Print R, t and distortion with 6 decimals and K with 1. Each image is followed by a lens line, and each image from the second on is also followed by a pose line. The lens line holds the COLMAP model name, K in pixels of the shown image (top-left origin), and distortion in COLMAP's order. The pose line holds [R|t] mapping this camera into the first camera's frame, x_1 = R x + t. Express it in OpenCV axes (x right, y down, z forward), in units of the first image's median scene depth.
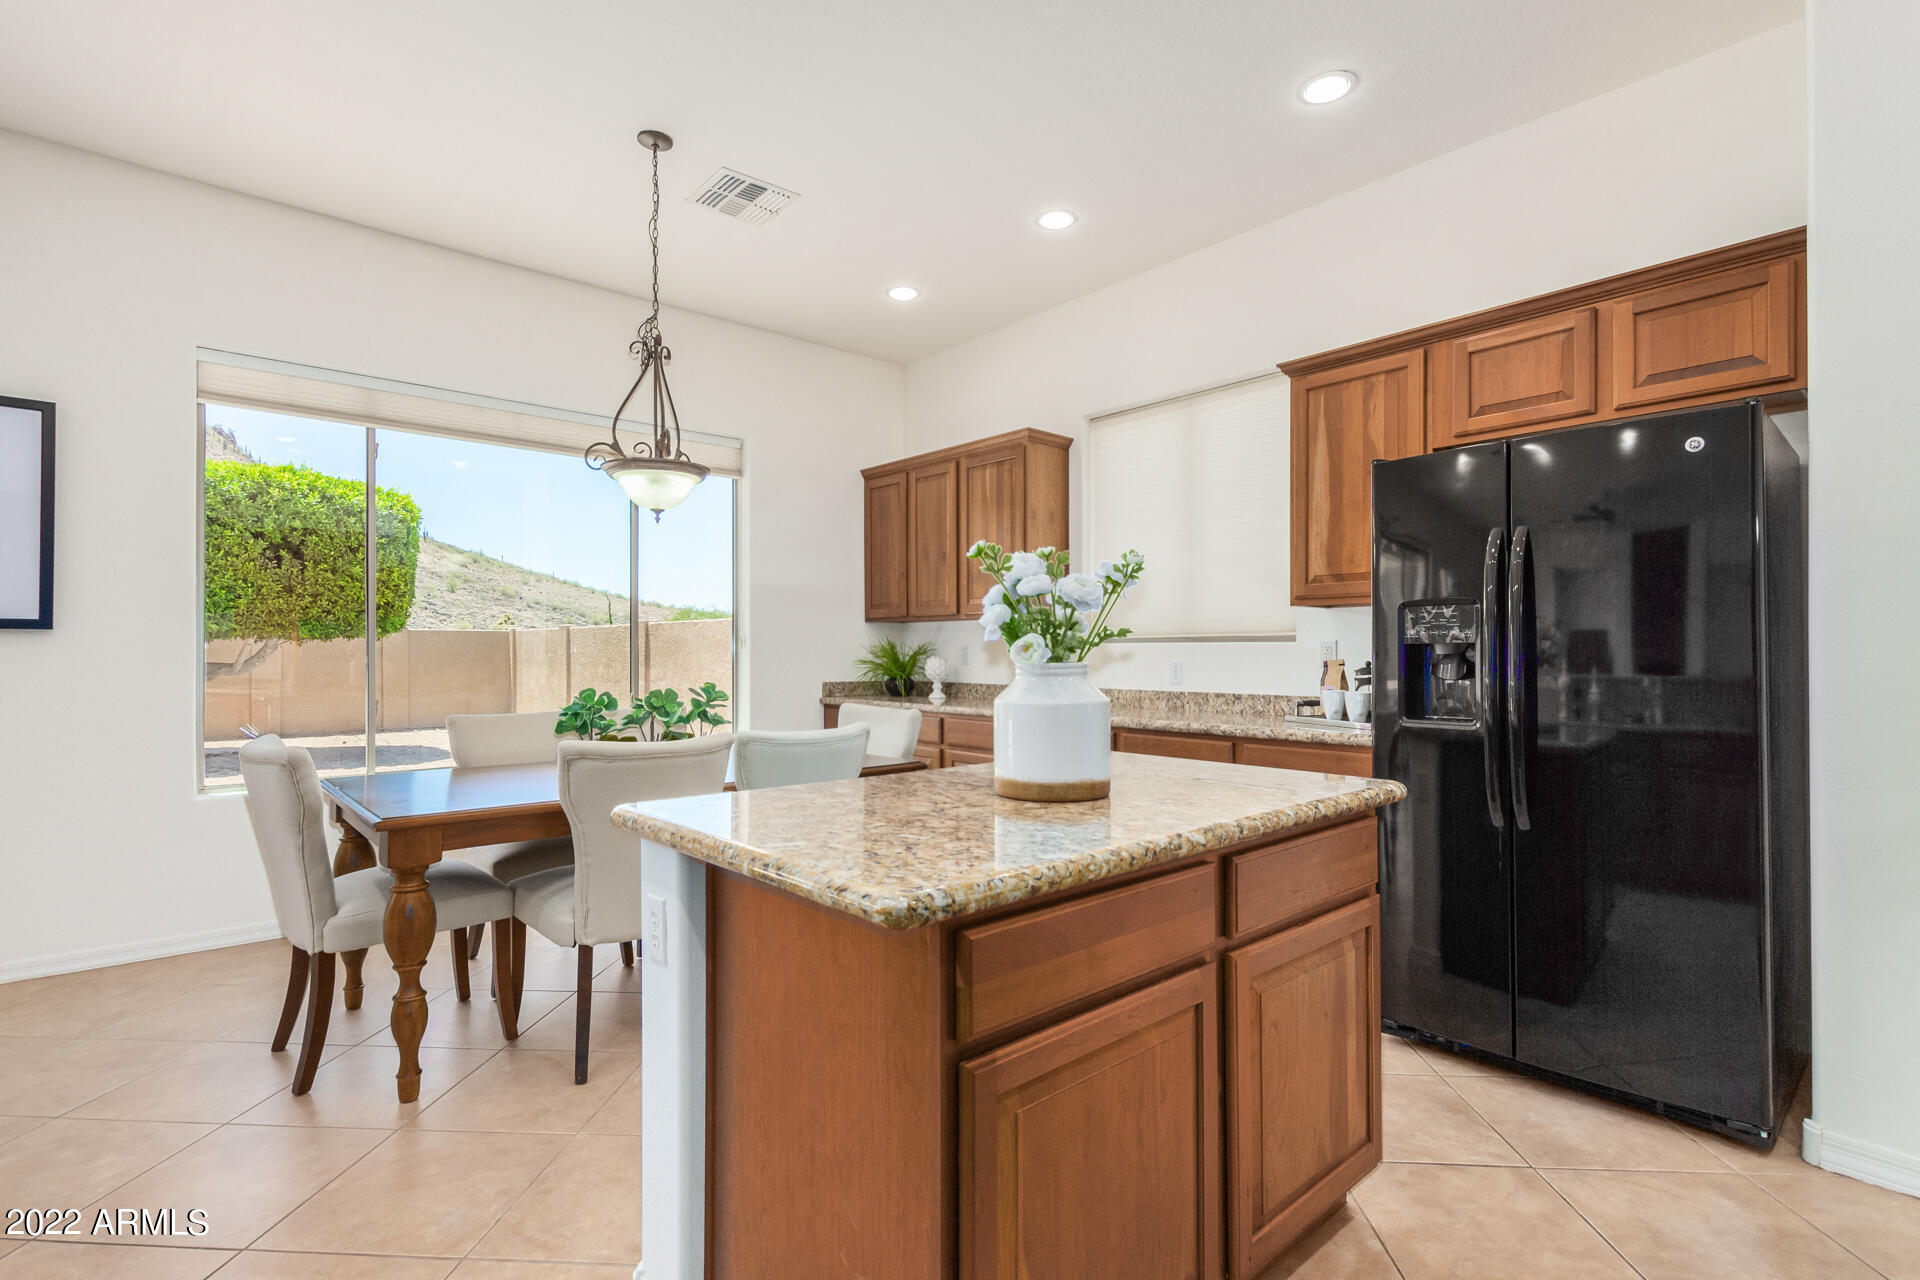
lens RADIAL K [[891.0, 0, 955.5], [0, 891.0, 644.8], [0, 0, 1]] dist [-0.000235, -0.000625]
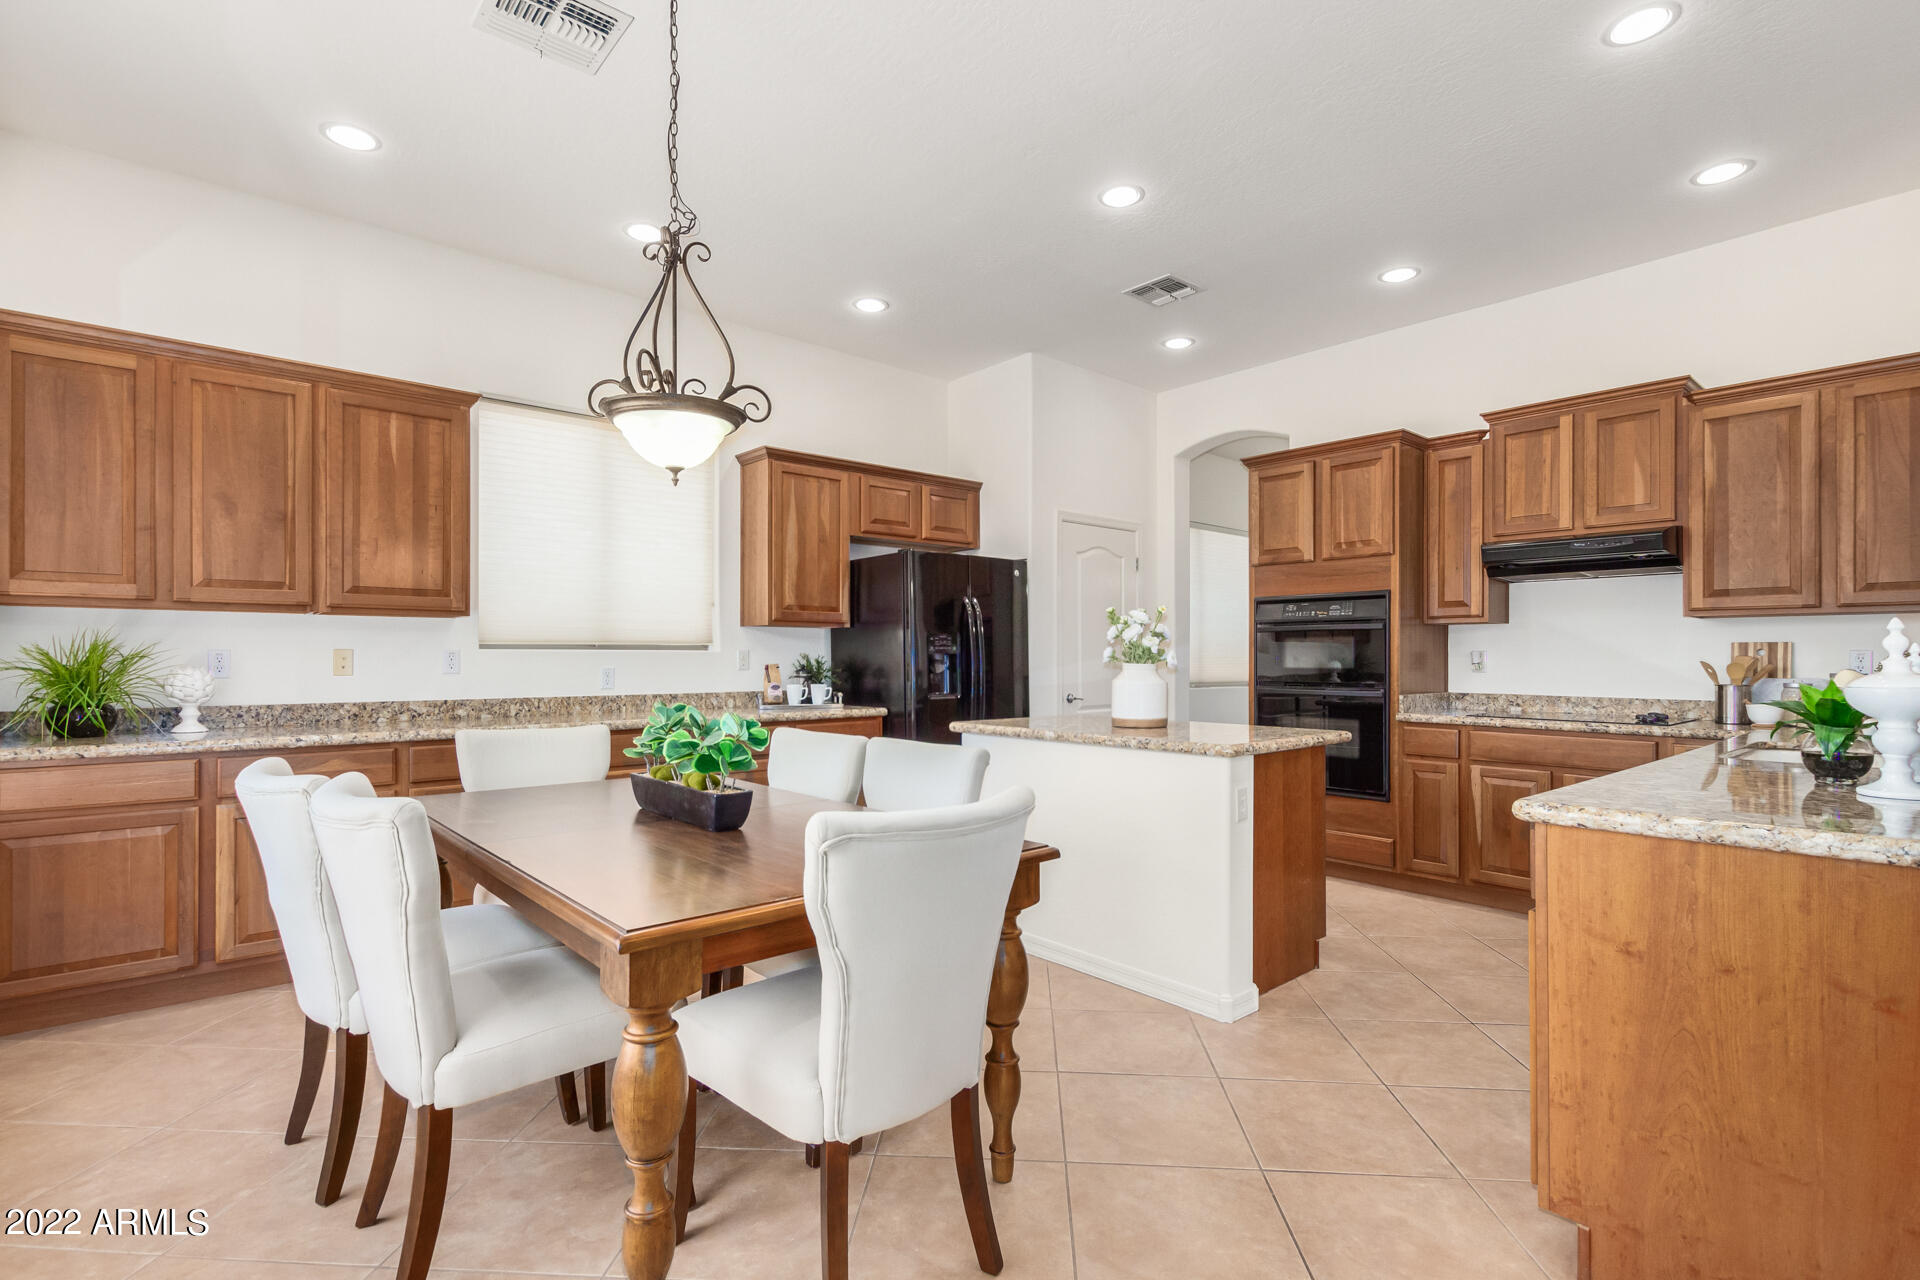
lens RADIAL K [[891.0, 0, 960.1], [0, 891.0, 652.7], [0, 0, 1]] dist [-0.000235, -0.000625]
pose [[0.004594, 0.006536, 0.999968, -1.017709], [-0.006815, 0.999956, -0.006505, 0.006605], [-0.999966, -0.006785, 0.004638, 0.718938]]
